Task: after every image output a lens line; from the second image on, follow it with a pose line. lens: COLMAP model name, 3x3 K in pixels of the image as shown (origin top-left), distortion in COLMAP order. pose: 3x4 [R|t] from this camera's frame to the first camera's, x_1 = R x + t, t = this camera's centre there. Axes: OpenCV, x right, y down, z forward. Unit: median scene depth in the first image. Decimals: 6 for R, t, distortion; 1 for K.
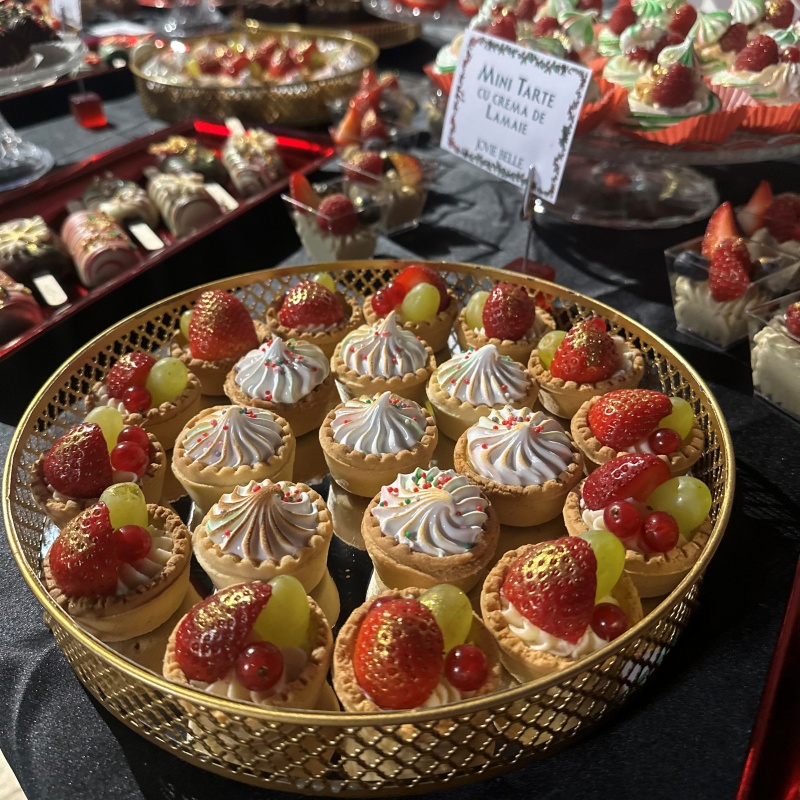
lens RADIAL K [[754.6, 0, 399.1], [0, 754.6, 387.9], [0, 0, 1]] dist [0.092498, -0.175327]
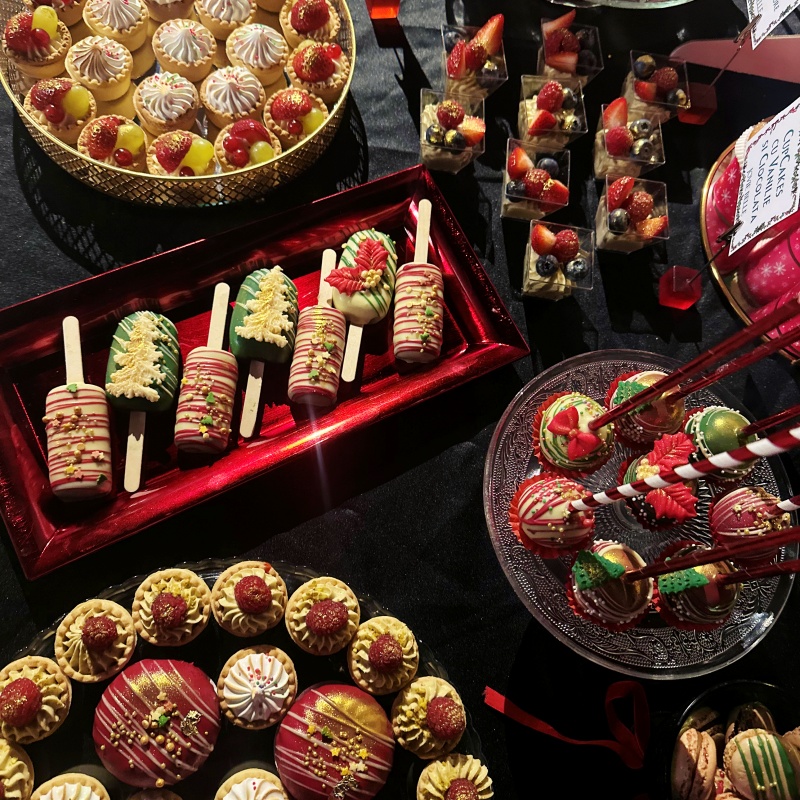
lens RADIAL K [[754.6, 0, 399.1], [0, 754.6, 387.9], [0, 0, 1]] dist [0.092498, -0.175327]
pose [[0.846098, 0.533016, -0.003475, 0.865972], [-0.444204, 0.708693, 0.548121, -0.602330], [0.294620, -0.462220, 0.836392, -0.825004]]
